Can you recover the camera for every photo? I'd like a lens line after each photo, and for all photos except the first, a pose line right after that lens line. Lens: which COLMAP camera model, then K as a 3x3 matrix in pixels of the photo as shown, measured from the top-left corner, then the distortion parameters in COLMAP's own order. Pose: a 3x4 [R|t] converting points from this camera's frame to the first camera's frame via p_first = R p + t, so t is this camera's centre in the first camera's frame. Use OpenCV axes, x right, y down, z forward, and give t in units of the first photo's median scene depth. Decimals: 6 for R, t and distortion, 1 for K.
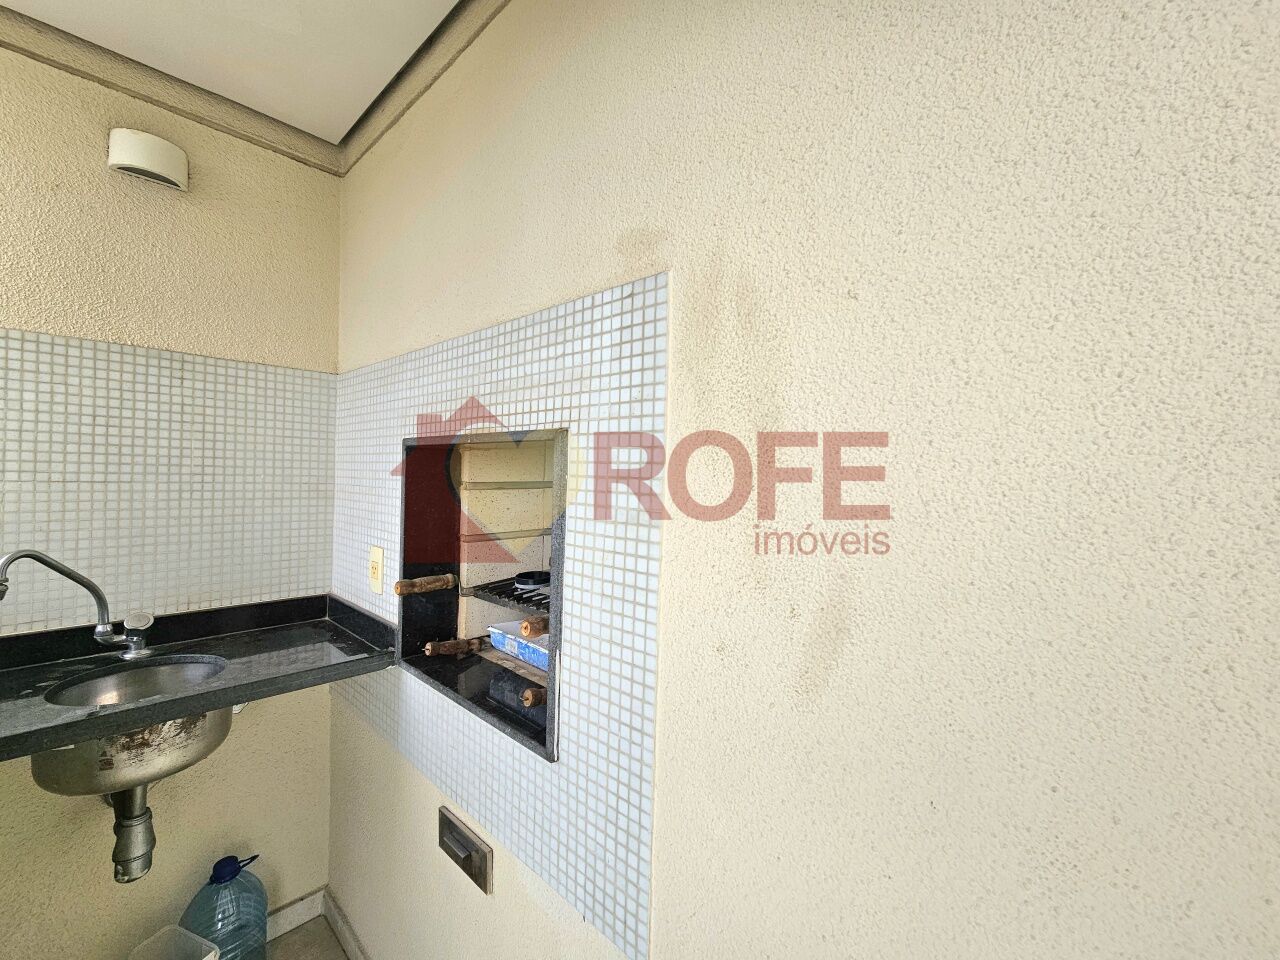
lens RADIAL K [[535.2, 0, 649.8], [0, 535.2, 479.4], [0, 0, 1]] dist [-0.000777, 0.000953]
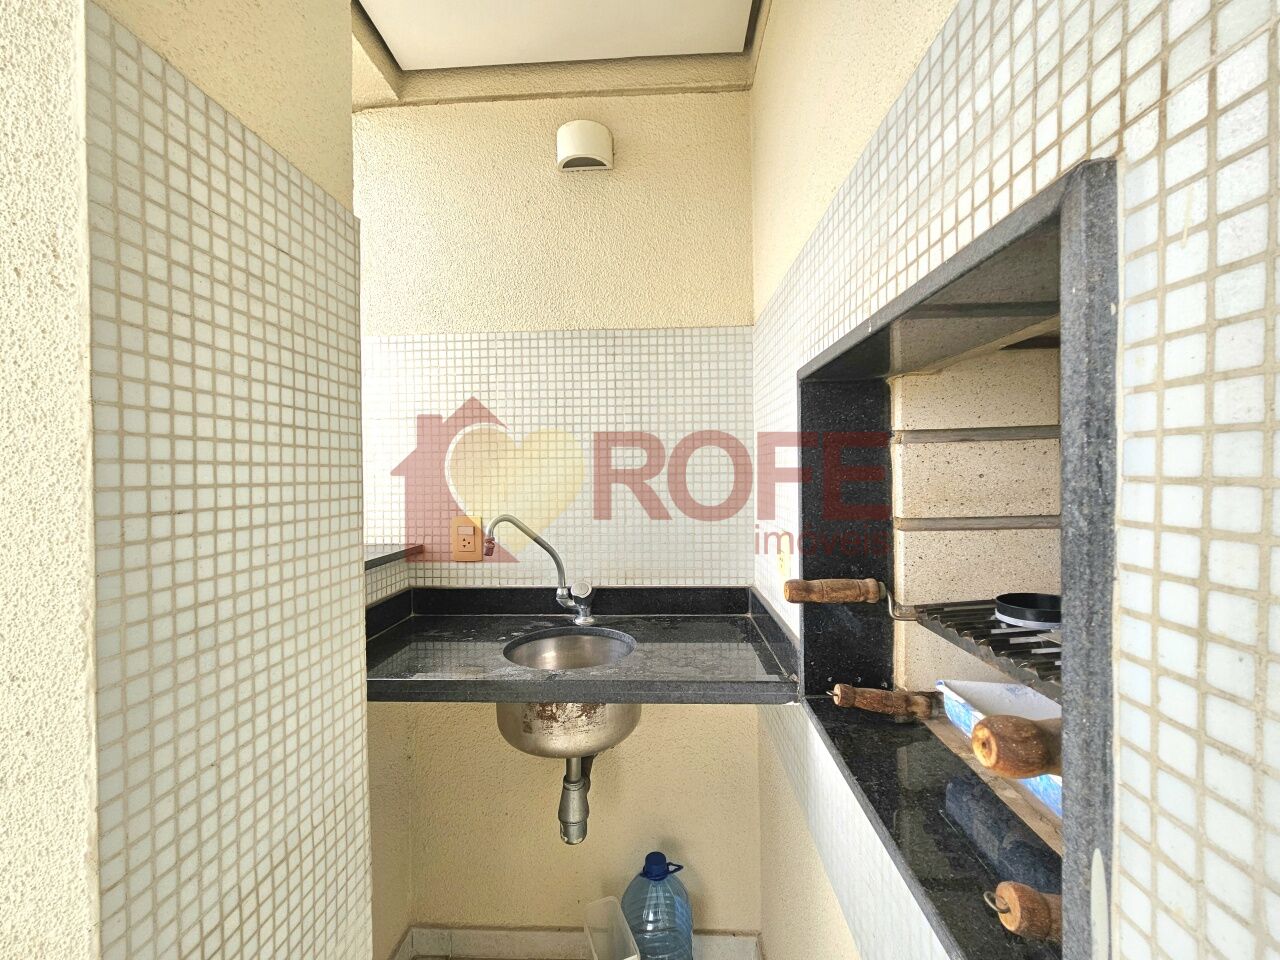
lens RADIAL K [[535.2, 0, 649.8], [0, 535.2, 479.4], [0, 0, 1]] dist [-0.000777, 0.000953]
pose [[0.643818, -0.025286, -0.764761, -0.066556], [0.021618, 0.999656, -0.014853, 0.067362], [0.764873, -0.006970, 0.644143, 0.419296]]
